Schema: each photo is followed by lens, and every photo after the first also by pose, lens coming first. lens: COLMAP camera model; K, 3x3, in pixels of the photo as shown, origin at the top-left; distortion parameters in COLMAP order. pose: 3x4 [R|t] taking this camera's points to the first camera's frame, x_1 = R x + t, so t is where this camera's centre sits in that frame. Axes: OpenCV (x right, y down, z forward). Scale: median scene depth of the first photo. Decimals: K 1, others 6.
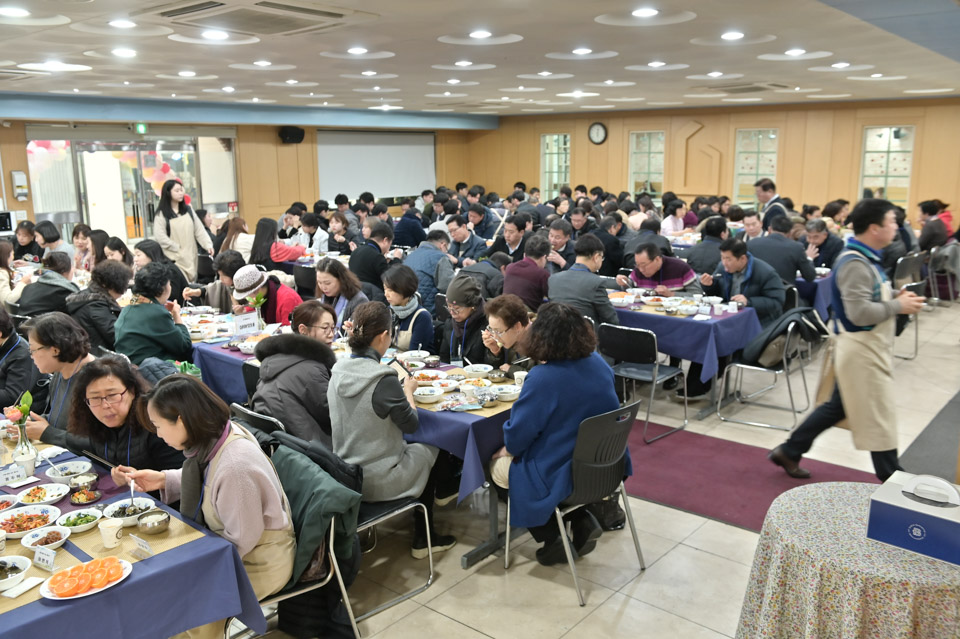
lens RADIAL K [[808.7, 0, 477.2], [0, 808.7, 303.4], [0, 0, 1]] dist [-0.019692, 0.007858]
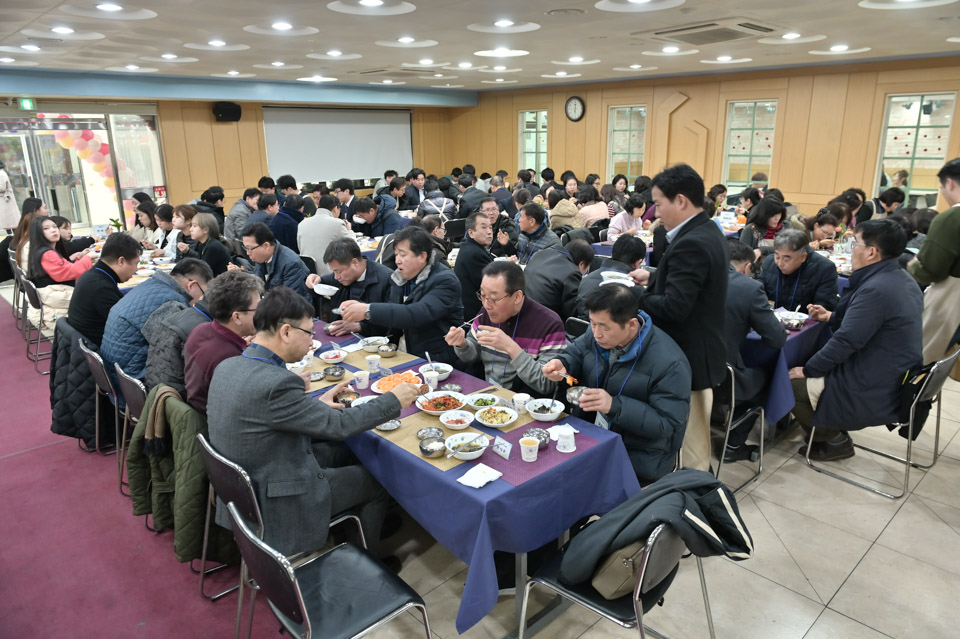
lens RADIAL K [[649.1, 0, 480.0], [0, 649.1, 319.5], [0, 0, 1]] dist [-0.004472, 0.002097]
pose [[0.994470, 0.025250, -0.101943, 0.137654], [-0.015438, 0.995270, 0.095915, -0.048690], [0.103882, -0.093811, 0.990156, 0.276059]]
